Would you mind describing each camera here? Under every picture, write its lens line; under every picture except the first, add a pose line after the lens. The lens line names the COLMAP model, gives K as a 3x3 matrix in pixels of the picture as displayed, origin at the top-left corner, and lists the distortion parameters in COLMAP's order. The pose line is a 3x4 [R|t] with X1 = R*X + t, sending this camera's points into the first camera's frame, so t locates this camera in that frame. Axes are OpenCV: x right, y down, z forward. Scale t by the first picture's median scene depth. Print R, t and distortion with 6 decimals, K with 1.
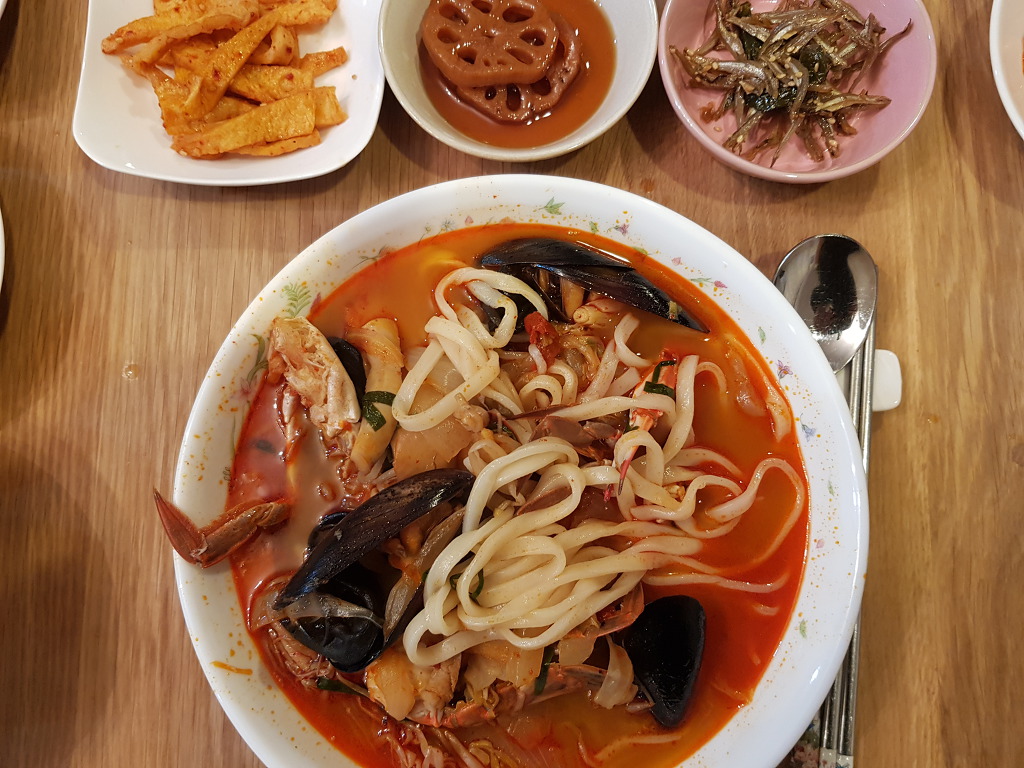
lens RADIAL K [[771.6, 0, 512.0], [0, 771.6, 384.0], [0, 0, 1]] dist [0.190774, -0.180082]
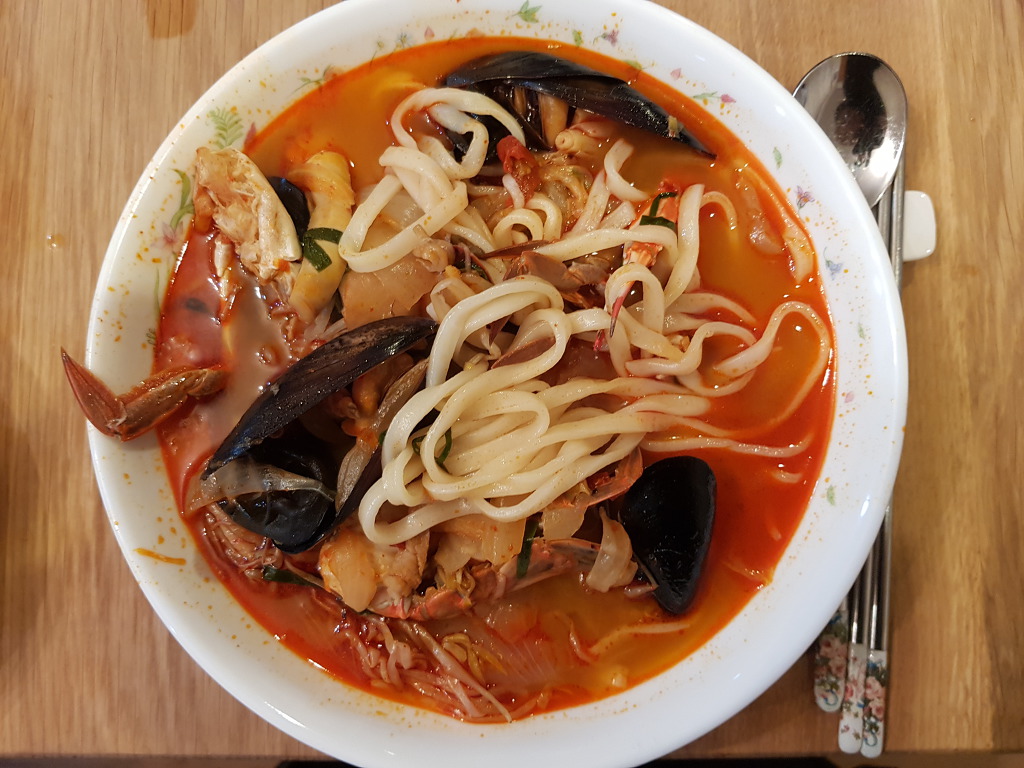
lens RADIAL K [[780.3, 0, 509.7], [0, 780.3, 340.9], [0, 0, 1]] dist [0.175483, -0.173821]
pose [[0.999722, -0.023526, -0.001336, 0.026302], [0.023536, 0.999685, 0.008728, 0.122284], [0.001130, -0.008757, 0.999961, 0.139721]]
